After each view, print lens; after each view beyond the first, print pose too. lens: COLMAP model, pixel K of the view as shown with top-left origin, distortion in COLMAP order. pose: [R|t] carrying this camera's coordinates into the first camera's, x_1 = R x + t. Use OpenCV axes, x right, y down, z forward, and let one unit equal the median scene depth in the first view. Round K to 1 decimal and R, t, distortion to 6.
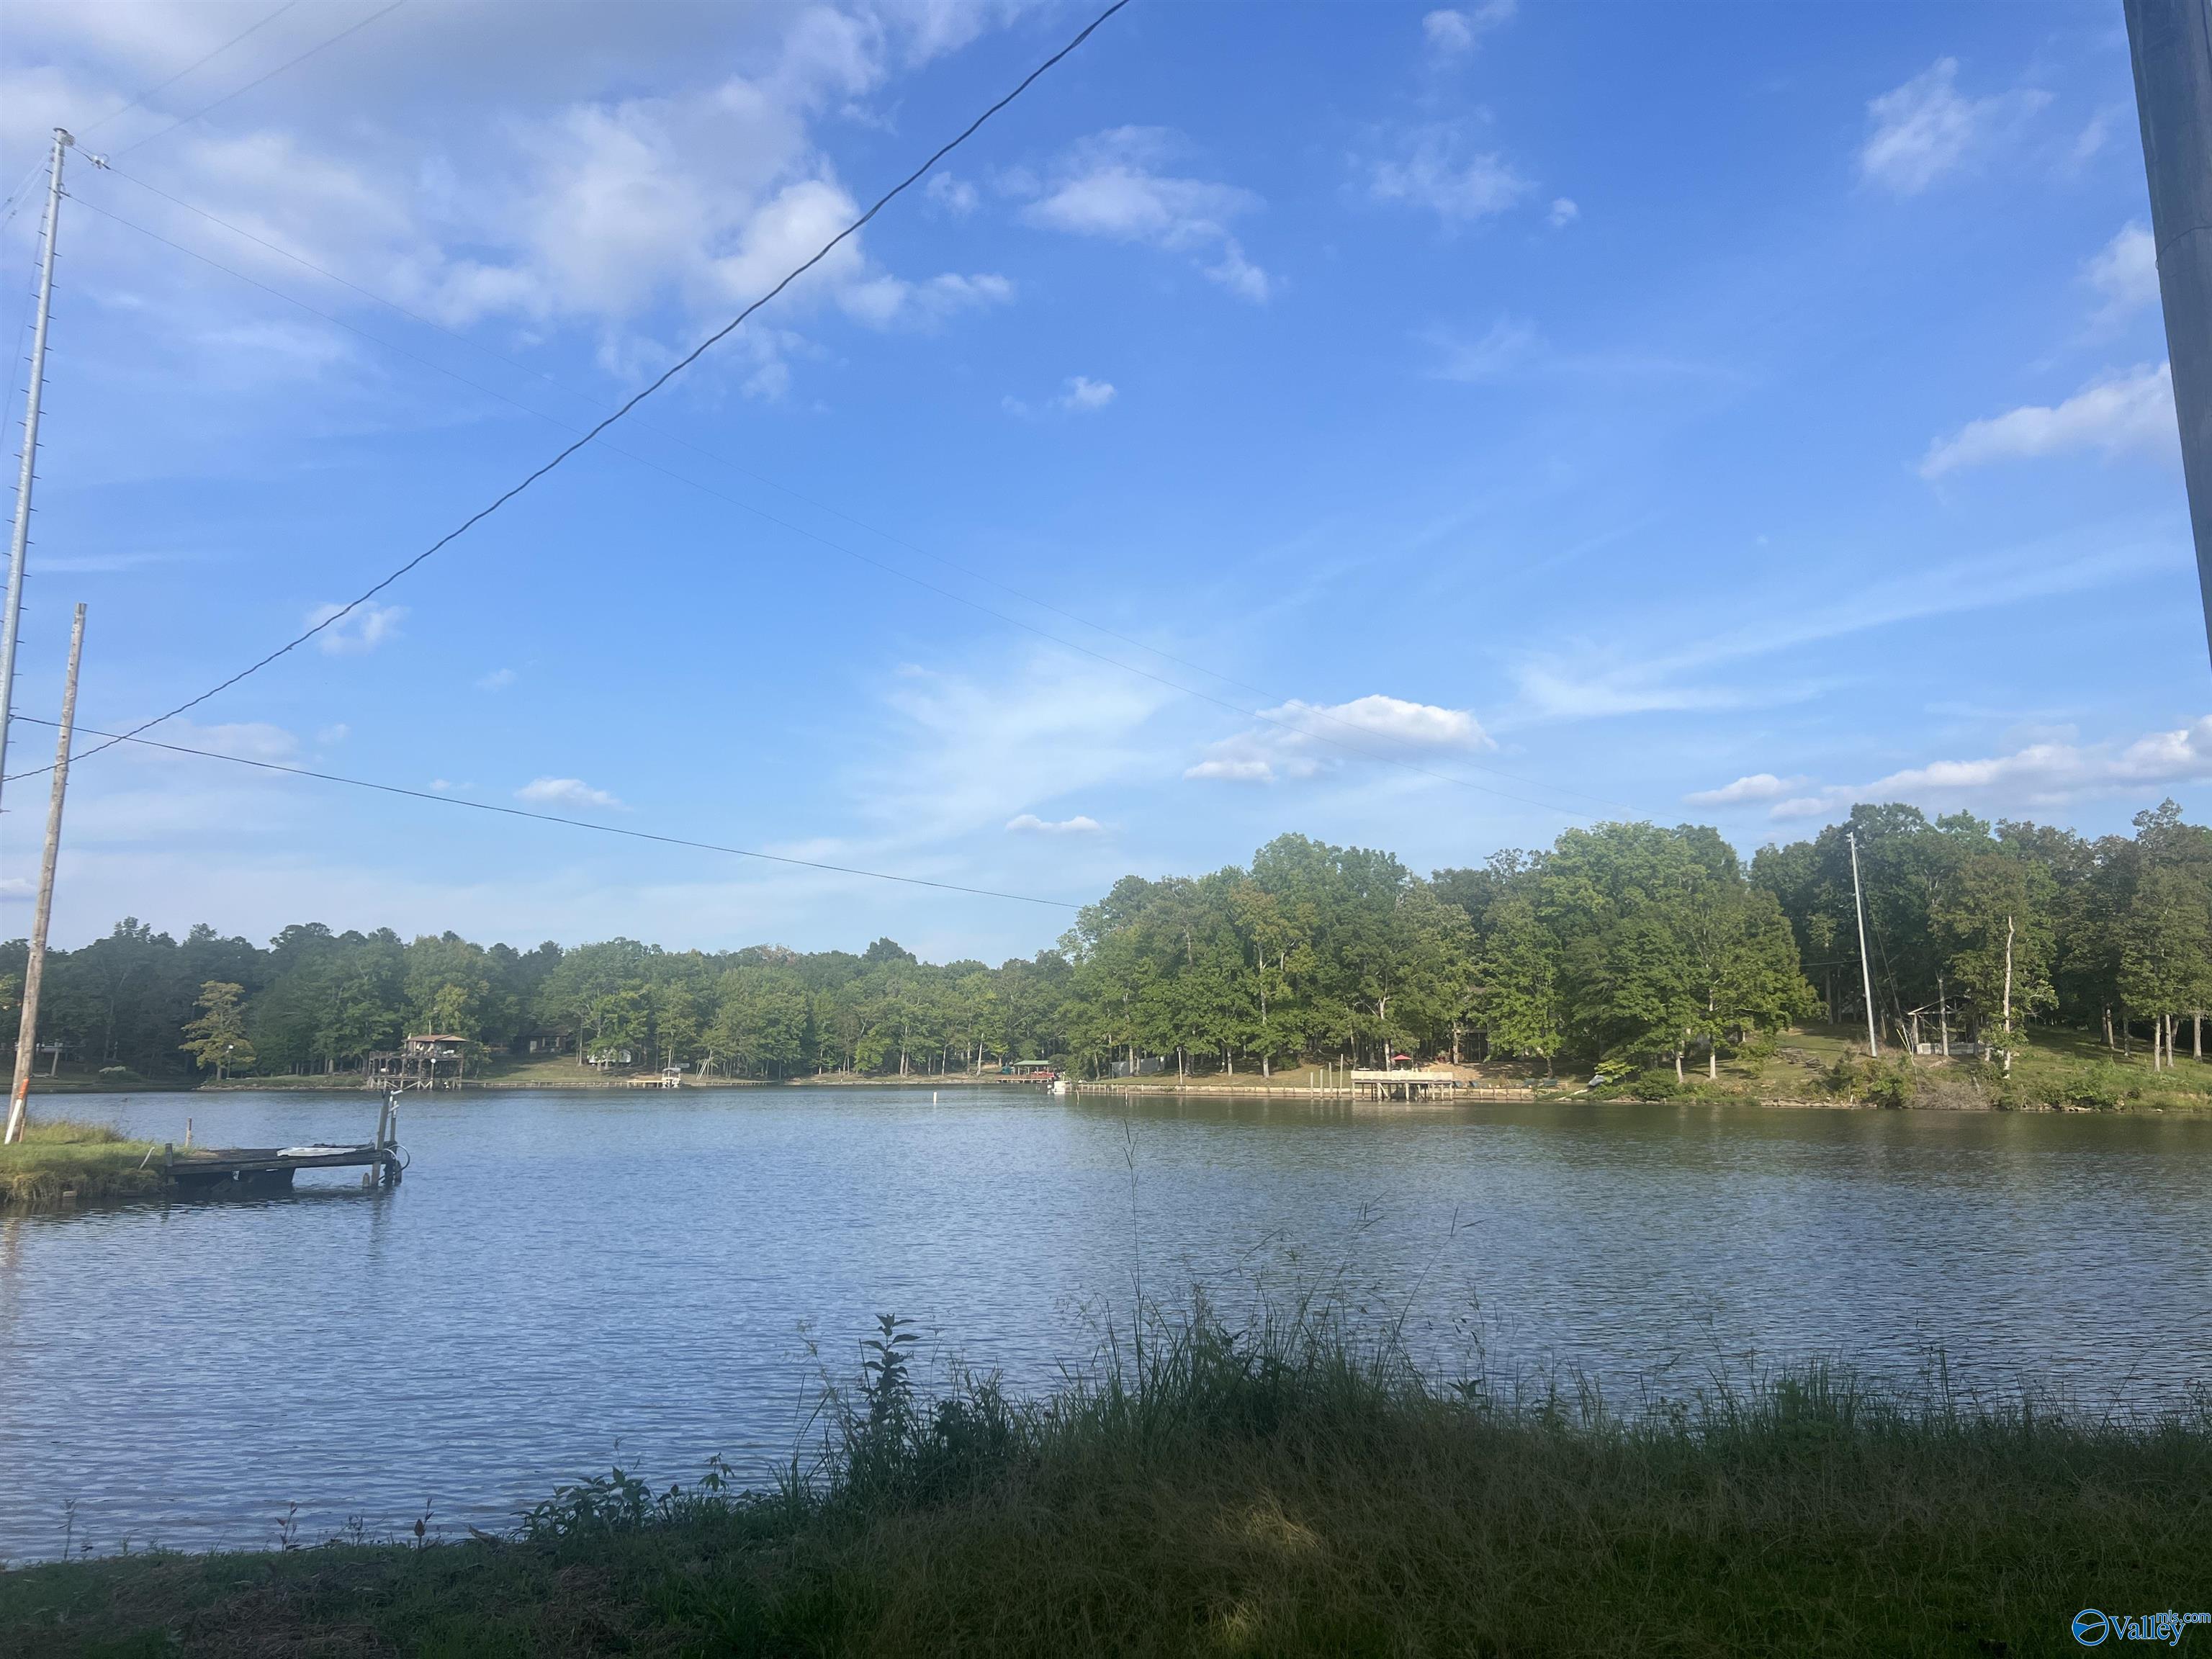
lens RADIAL K [[1663.7, 0, 1126.1], [0, 1663.7, 828.1], [0, 0, 1]] dist [0.061536, -0.066015]
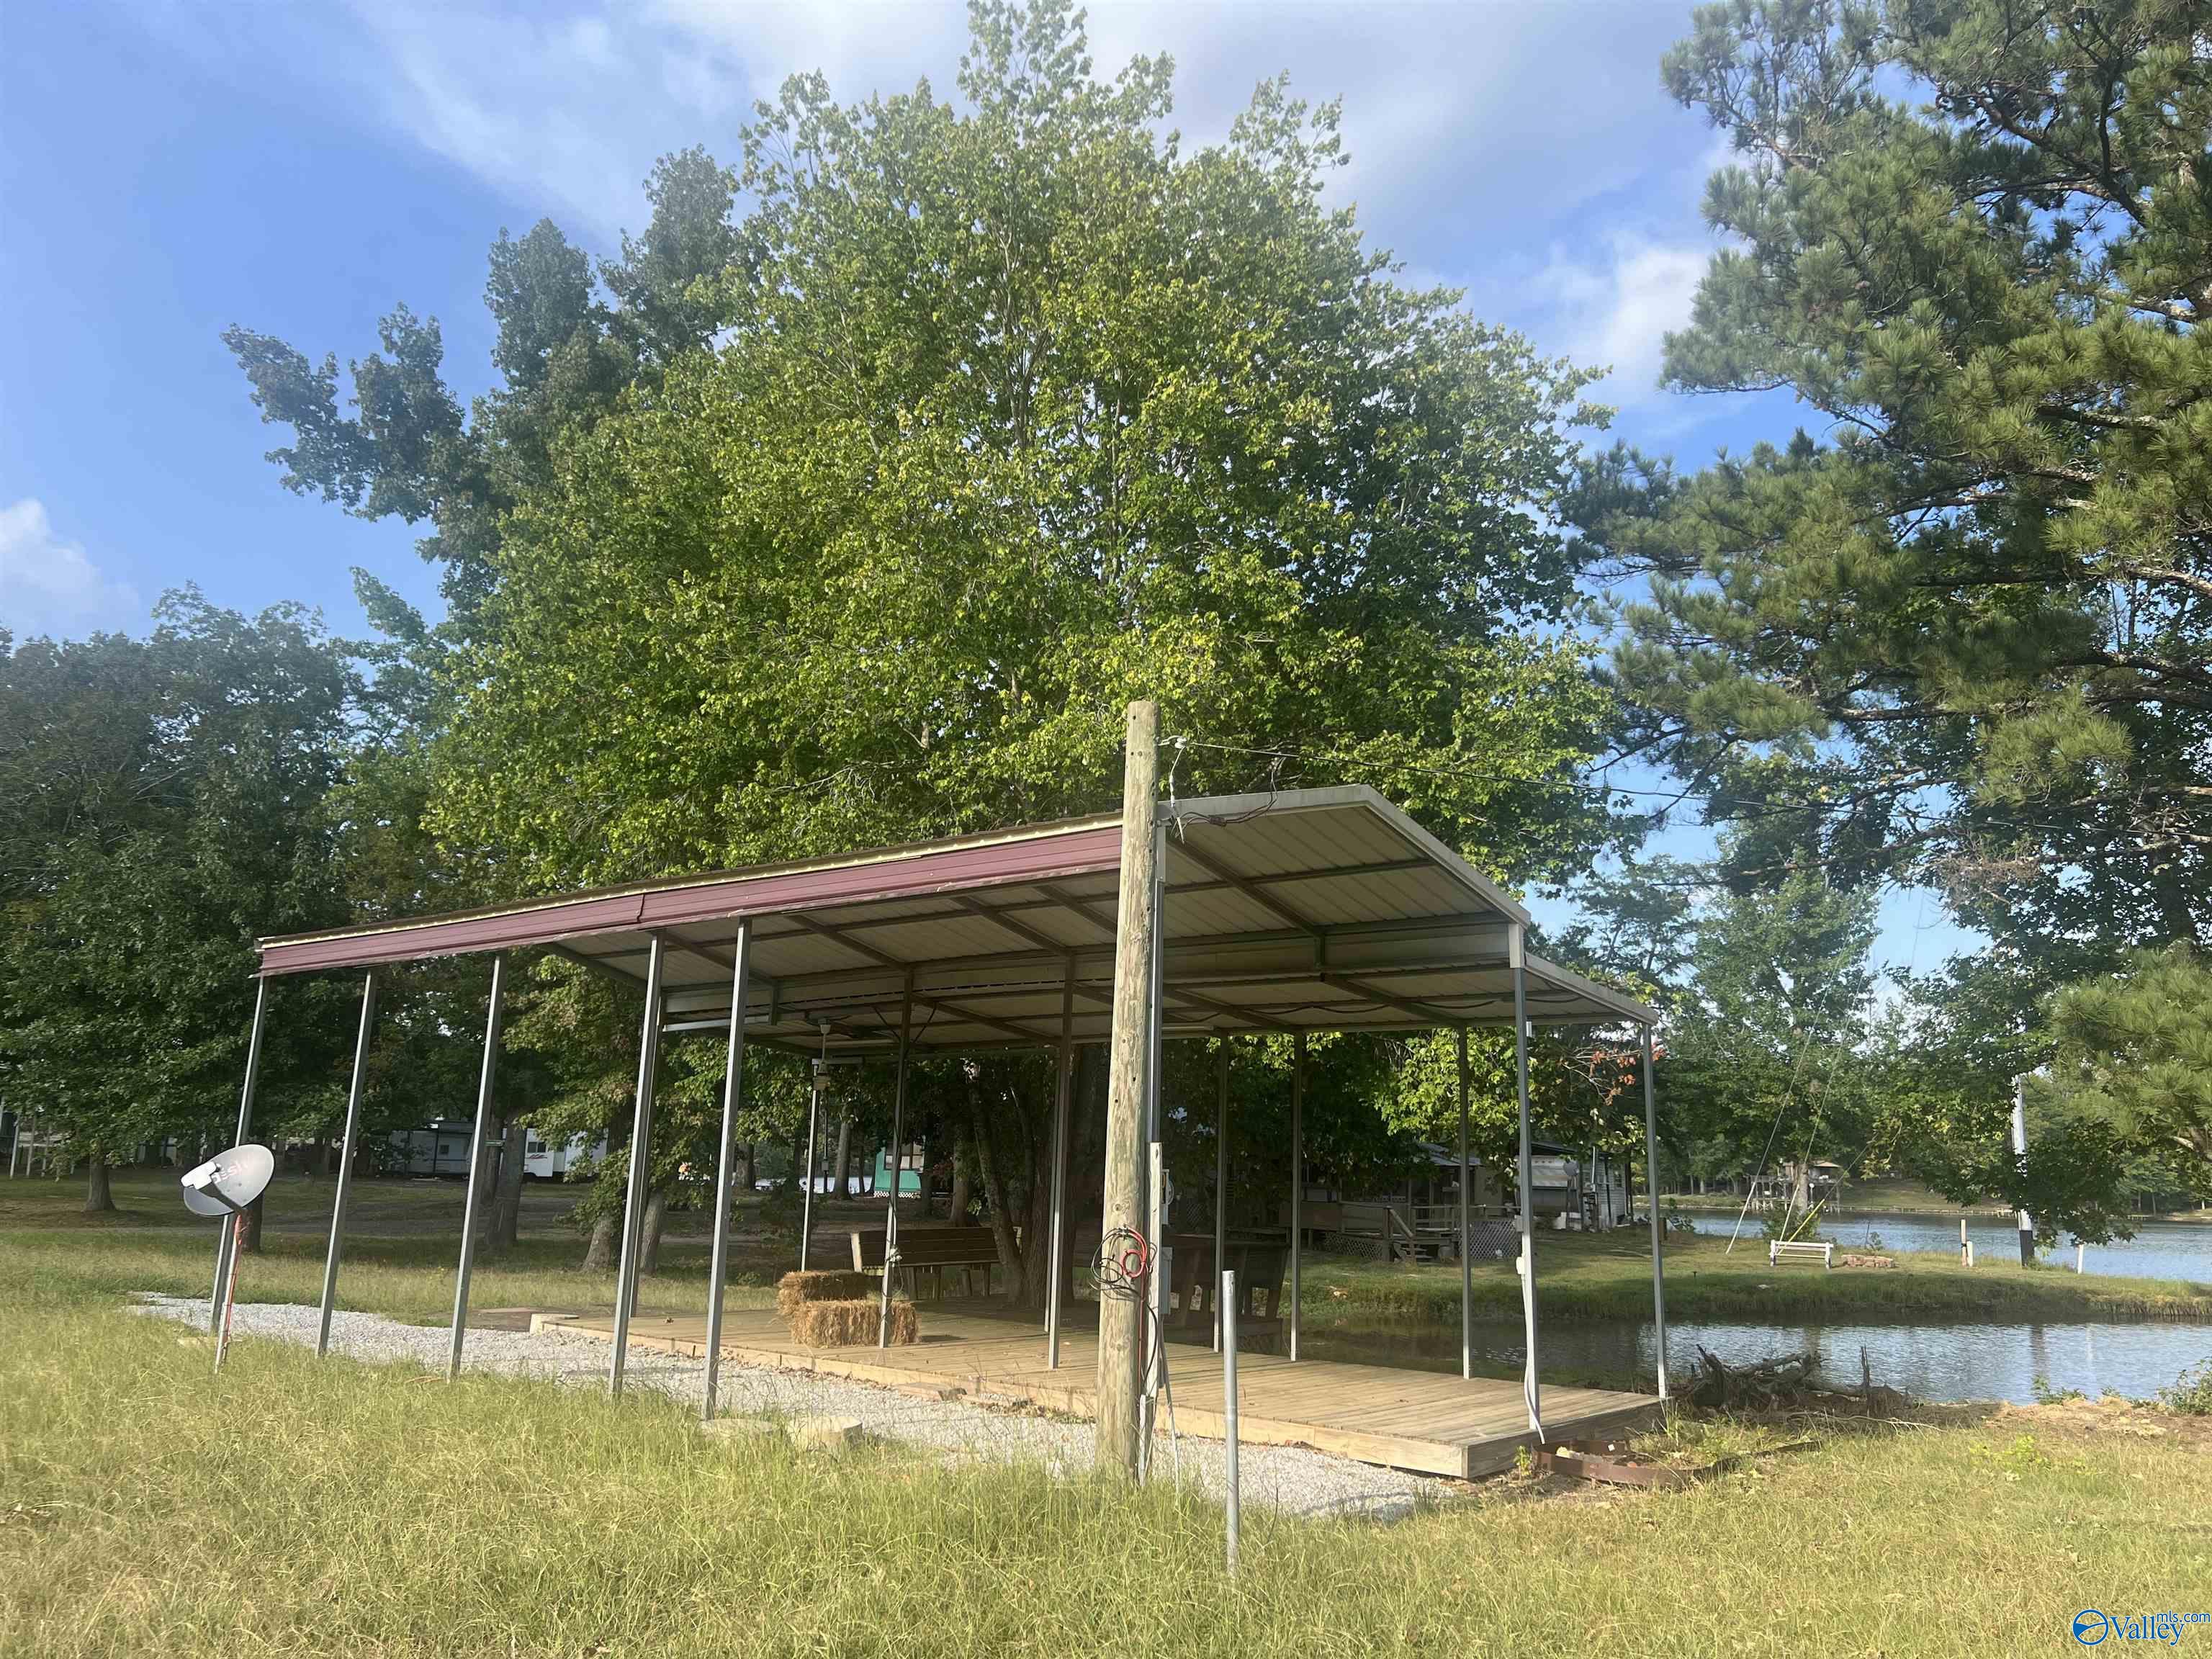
lens RADIAL K [[1663.7, 0, 1119.5], [0, 1663.7, 831.9], [0, 0, 1]] dist [0.061536, -0.066015]
pose [[0.772194, -0.110614, -0.625684, -0.074066], [0.070450, 0.993563, -0.088704, -0.030447], [0.631469, 0.024417, 0.775017, -0.166409]]
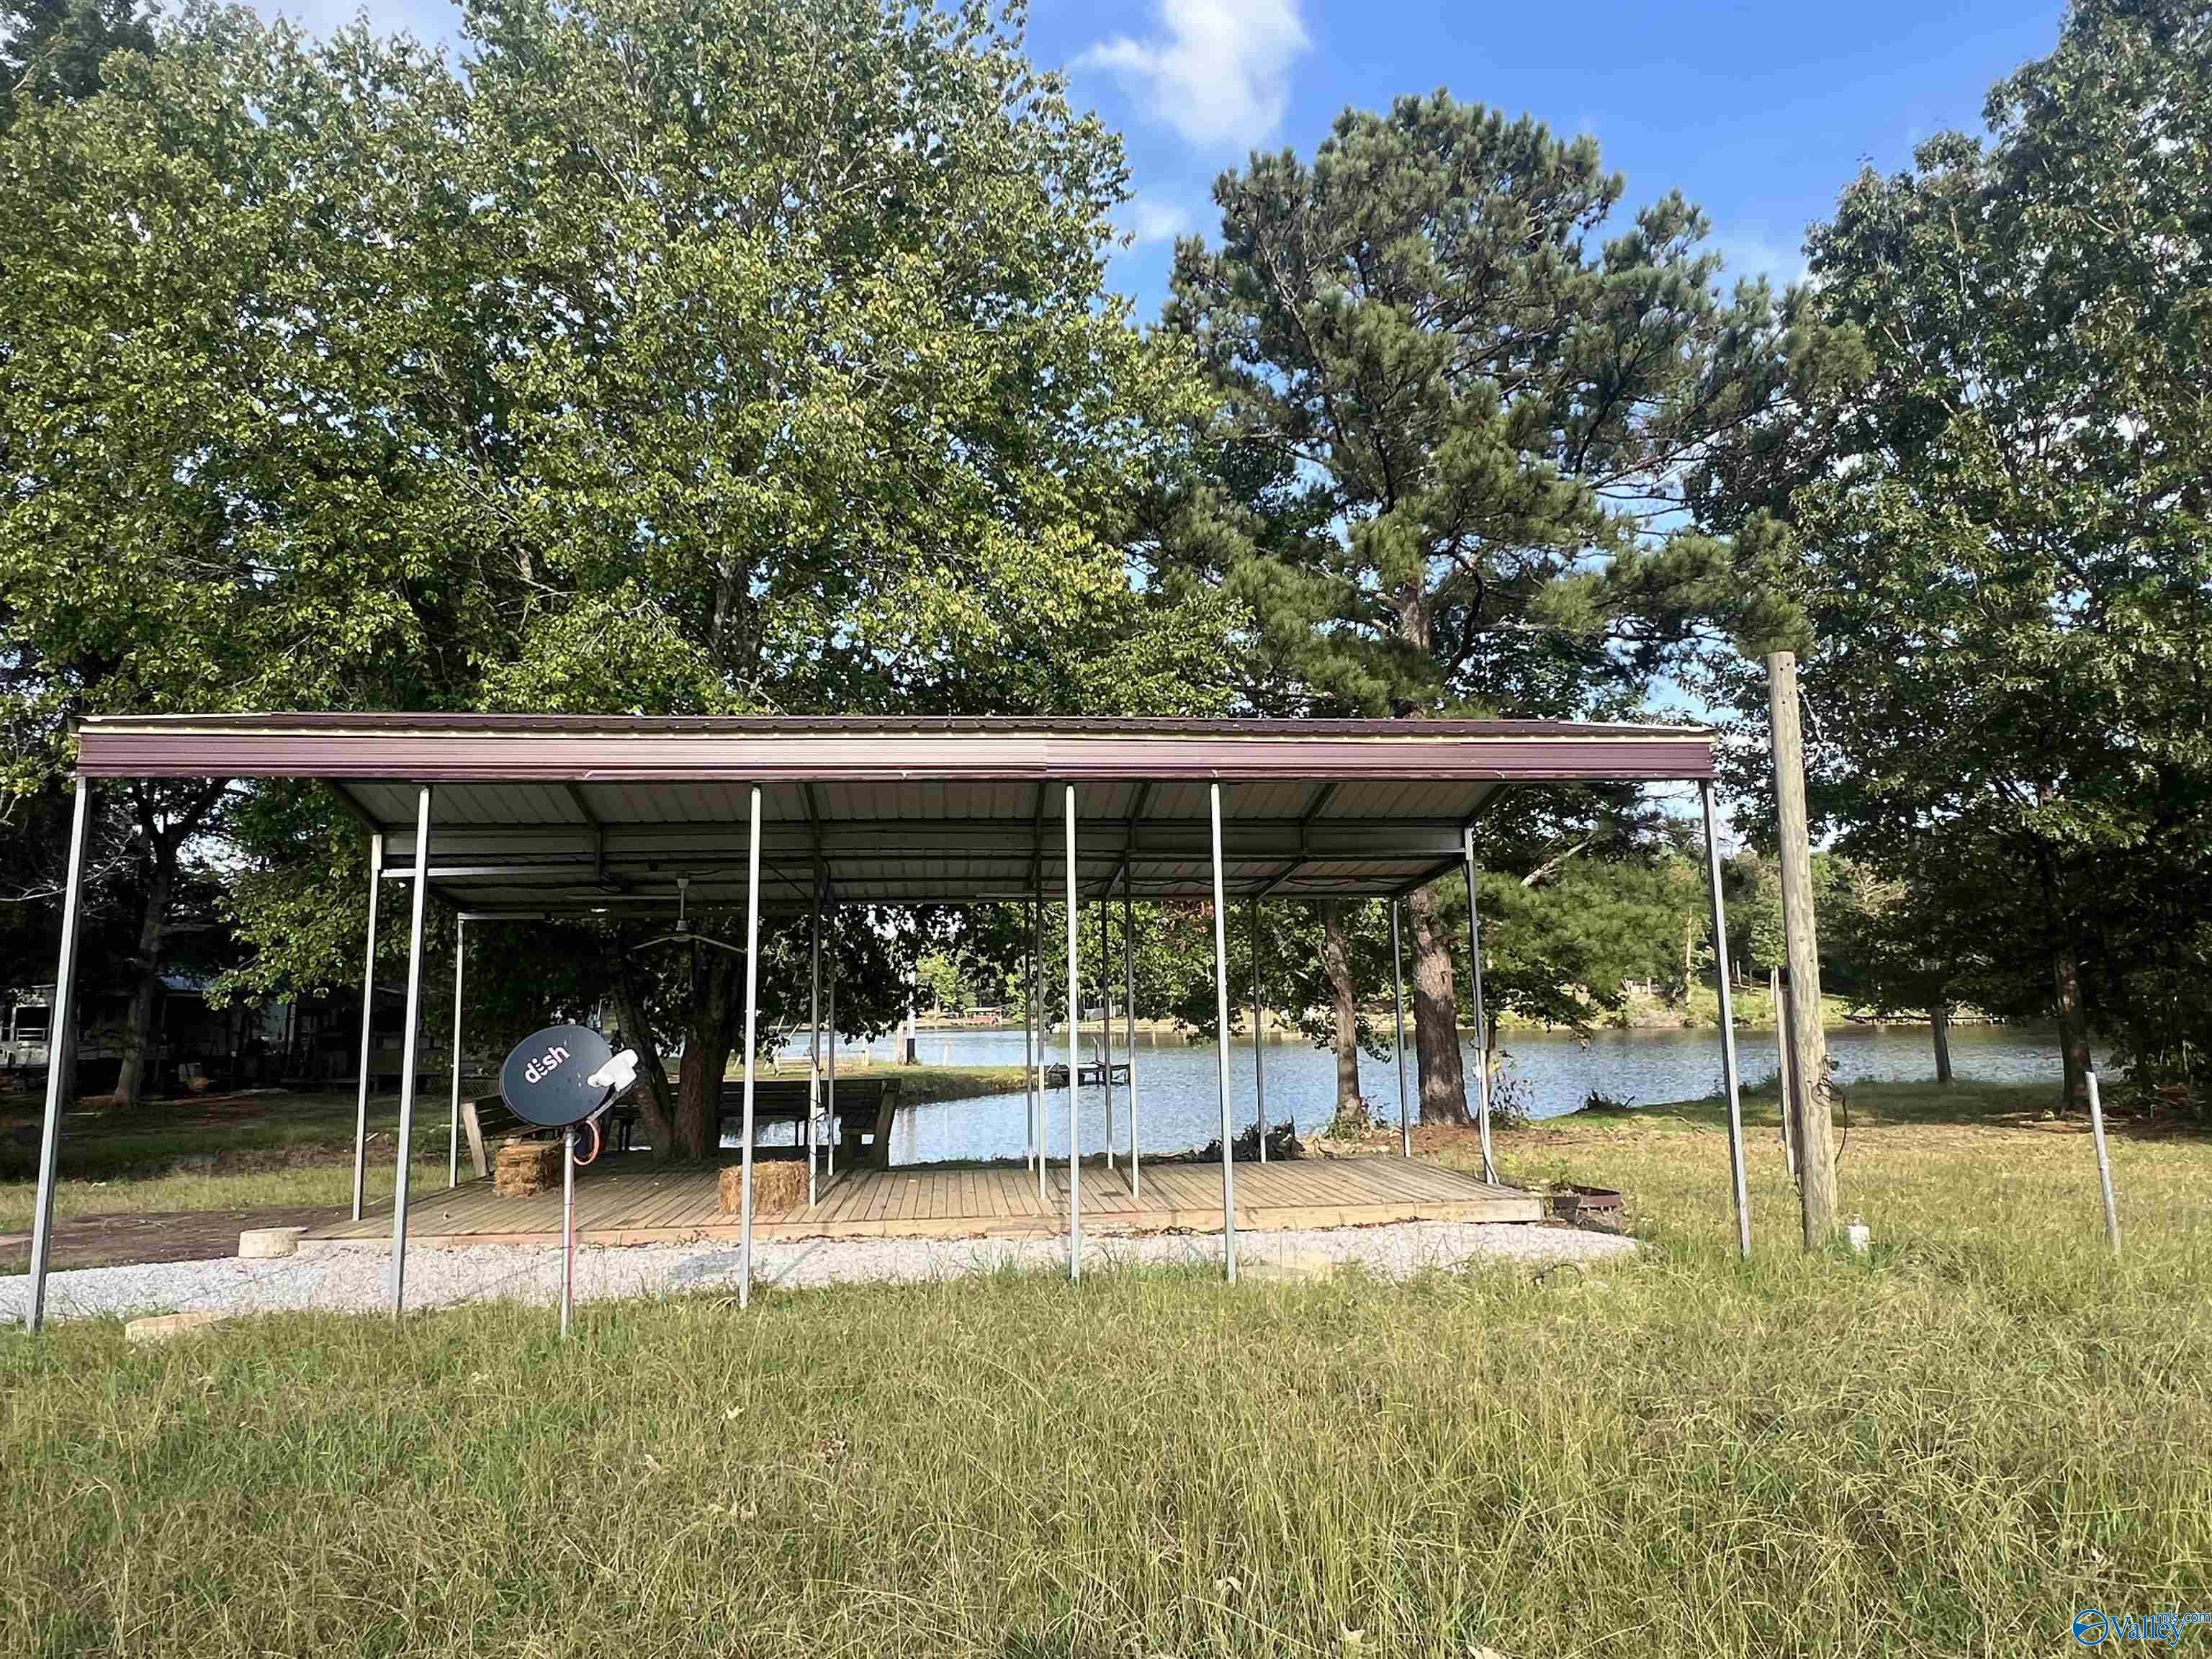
lens RADIAL K [[1346.0, 0, 1095.8], [0, 1346.0, 838.3], [0, 0, 1]] dist [-0.000288, -0.000594]
pose [[0.994145, -0.007406, 0.107805, -0.144504], [0.005433, 0.999812, 0.018587, -0.032766], [-0.107922, -0.017893, 0.993998, -0.177254]]
